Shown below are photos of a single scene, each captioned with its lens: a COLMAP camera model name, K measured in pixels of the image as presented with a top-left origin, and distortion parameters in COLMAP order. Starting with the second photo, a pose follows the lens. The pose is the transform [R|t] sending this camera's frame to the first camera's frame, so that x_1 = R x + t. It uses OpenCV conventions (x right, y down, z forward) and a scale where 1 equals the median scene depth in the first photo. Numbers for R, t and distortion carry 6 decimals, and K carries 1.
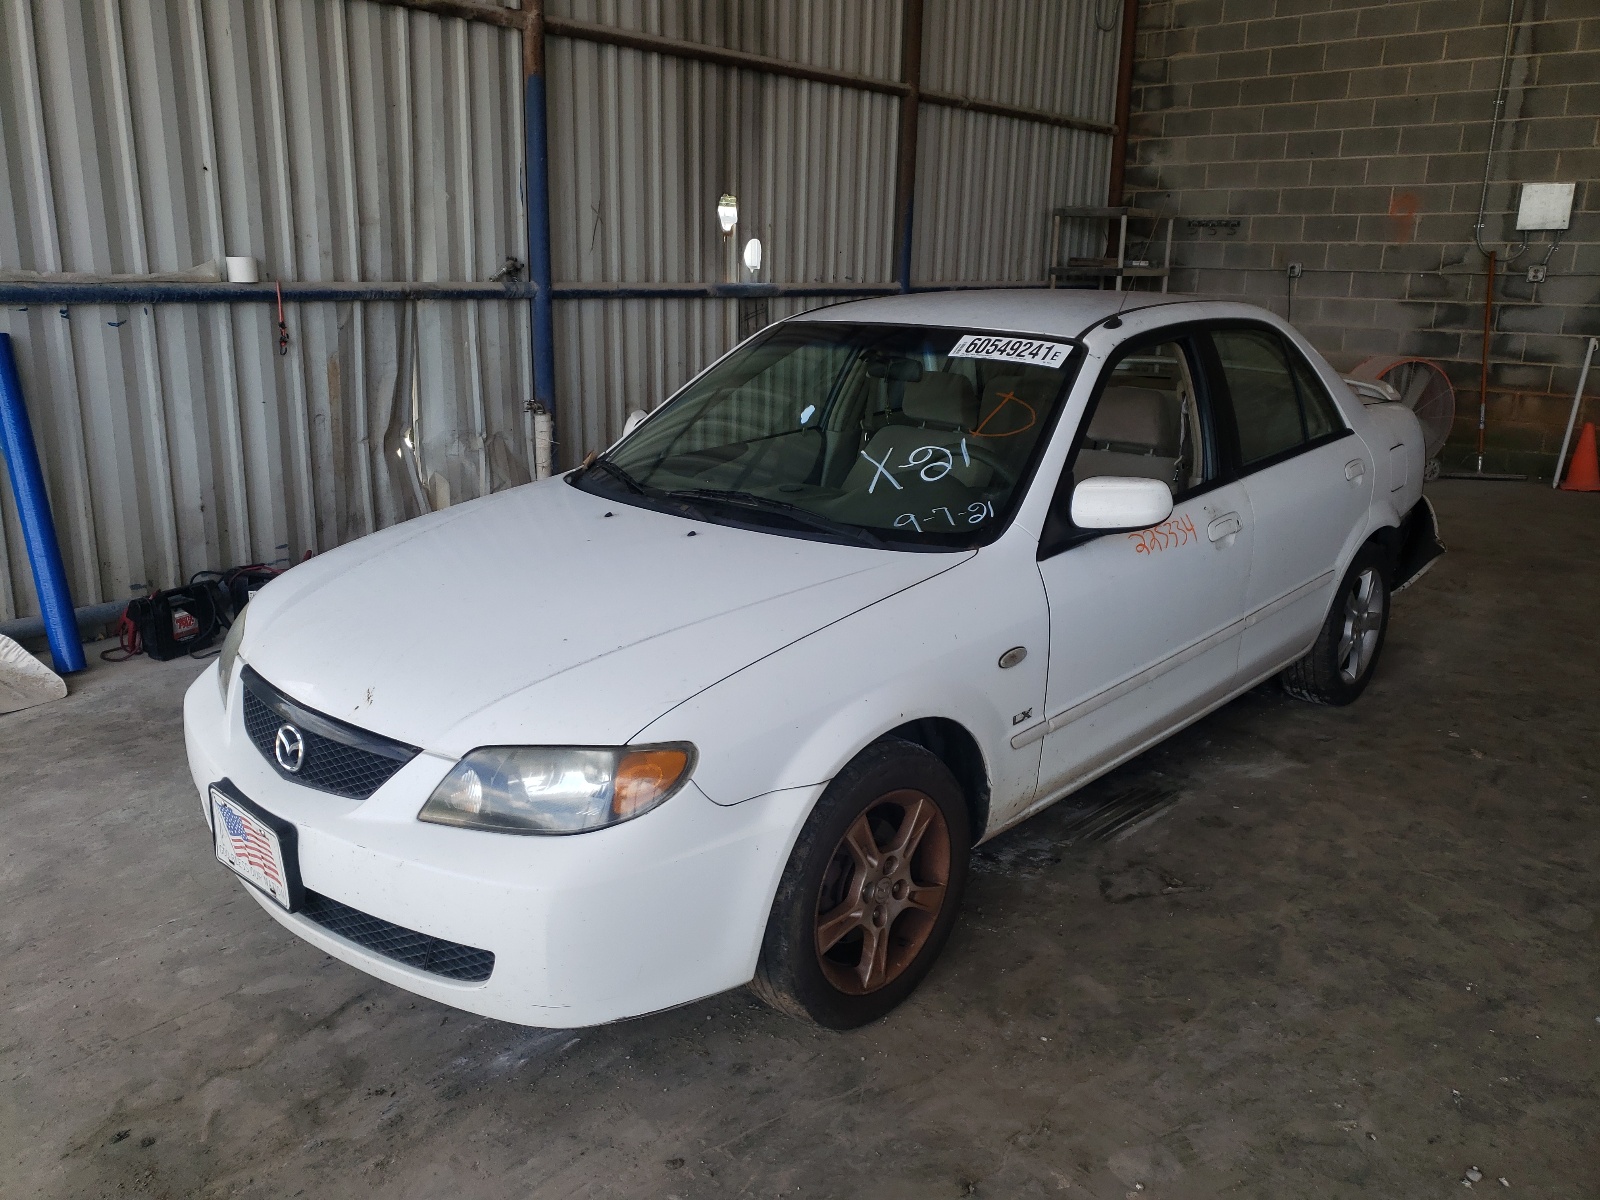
lens RADIAL K [[1235.7, 0, 808.3], [0, 1235.7, 588.8], [0, 0, 1]] dist [0.006068, -0.005589]
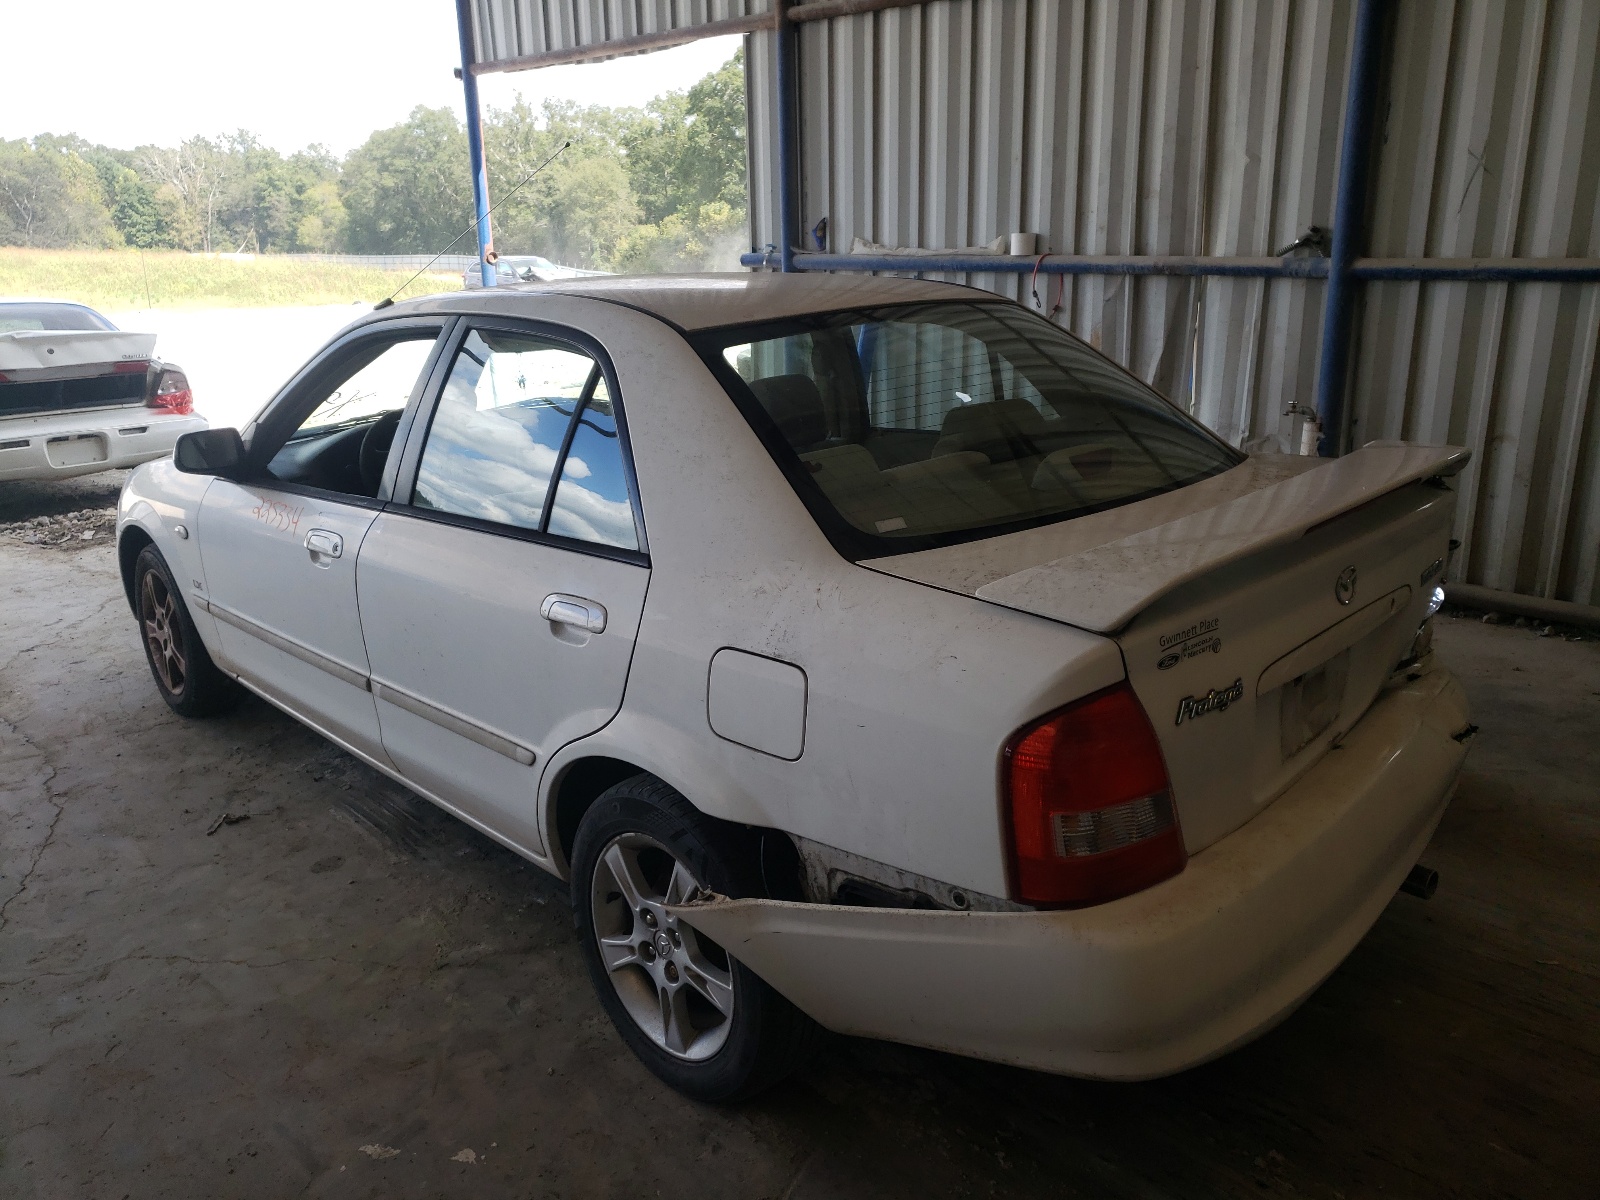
lens RADIAL K [[1235.7, 0, 800.8], [0, 1235.7, 597.0], [0, 0, 1]] dist [0.006068, -0.005589]
pose [[-0.034661, 0.268355, -0.962696, 0.671326], [-0.245933, 0.931364, 0.268475, -0.187851], [0.968667, 0.246064, 0.033715, 0.749989]]
